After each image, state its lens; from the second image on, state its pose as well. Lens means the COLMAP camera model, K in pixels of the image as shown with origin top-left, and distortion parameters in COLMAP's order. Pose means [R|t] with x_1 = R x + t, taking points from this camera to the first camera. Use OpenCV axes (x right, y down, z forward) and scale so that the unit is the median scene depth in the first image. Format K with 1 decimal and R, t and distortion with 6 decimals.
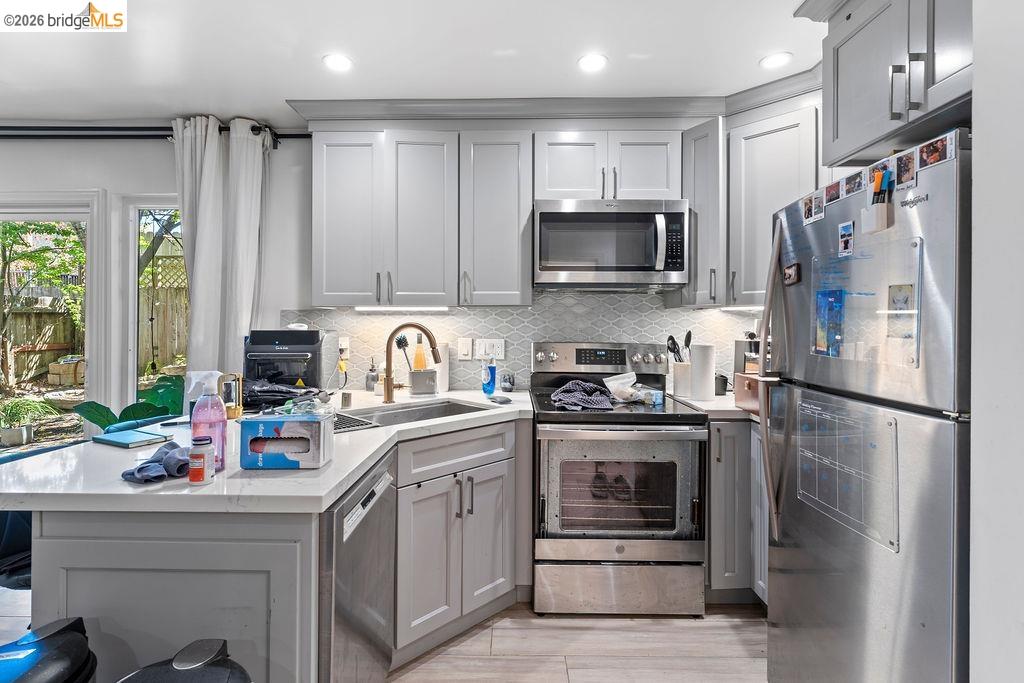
lens RADIAL K [[476.1, 0, 507.9], [0, 476.1, 333.1], [0, 0, 1]] dist [0.000130, -0.000665]
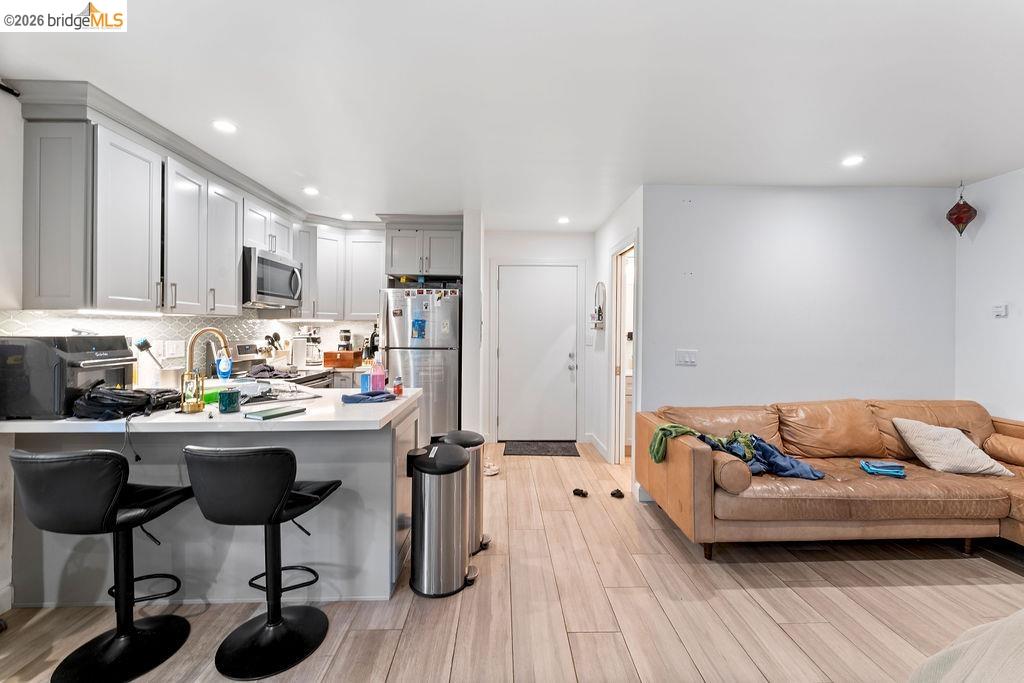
lens RADIAL K [[417.4, 0, 510.7], [0, 417.4, 327.2], [0, 0, 1]] dist [-0.001214, -0.000074]
pose [[-0.035645, 0.003935, 0.999357, -1.170715], [0.004428, 0.999983, -0.003780, -0.014404], [-0.999355, 0.004290, -0.035662, 0.205872]]
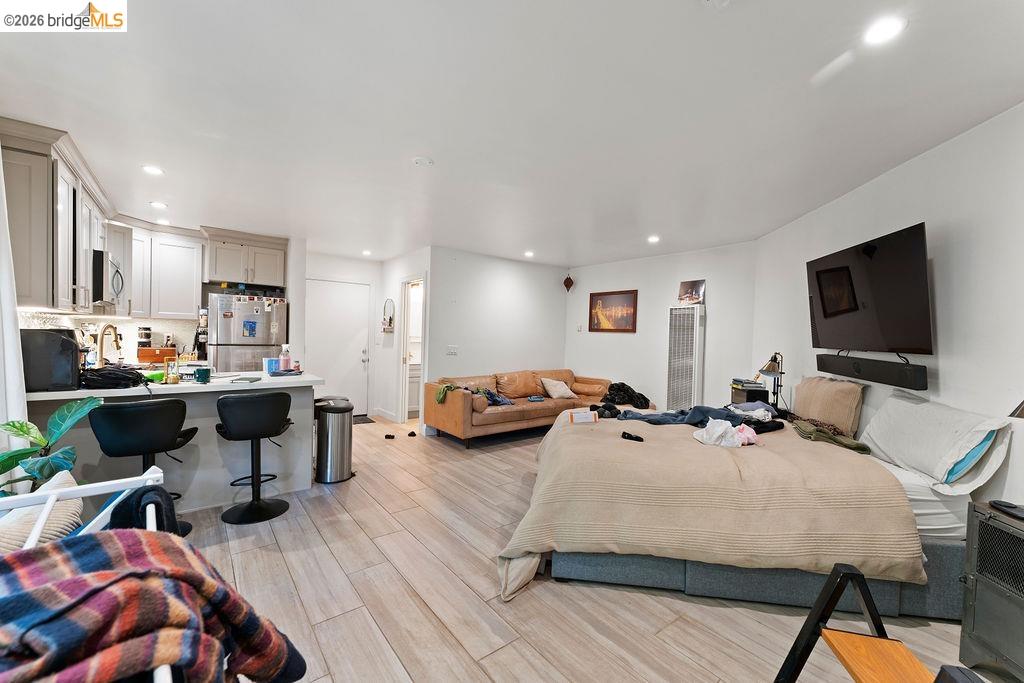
lens RADIAL K [[417.4, 0, 513.3], [0, 417.4, 341.4], [0, 0, 1]] dist [-0.001214, -0.000074]
pose [[-0.629139, -0.025120, 0.776886, -1.808017], [-0.019052, 0.999676, 0.016895, -0.013500], [-0.777059, -0.004172, -0.629414, 0.741656]]
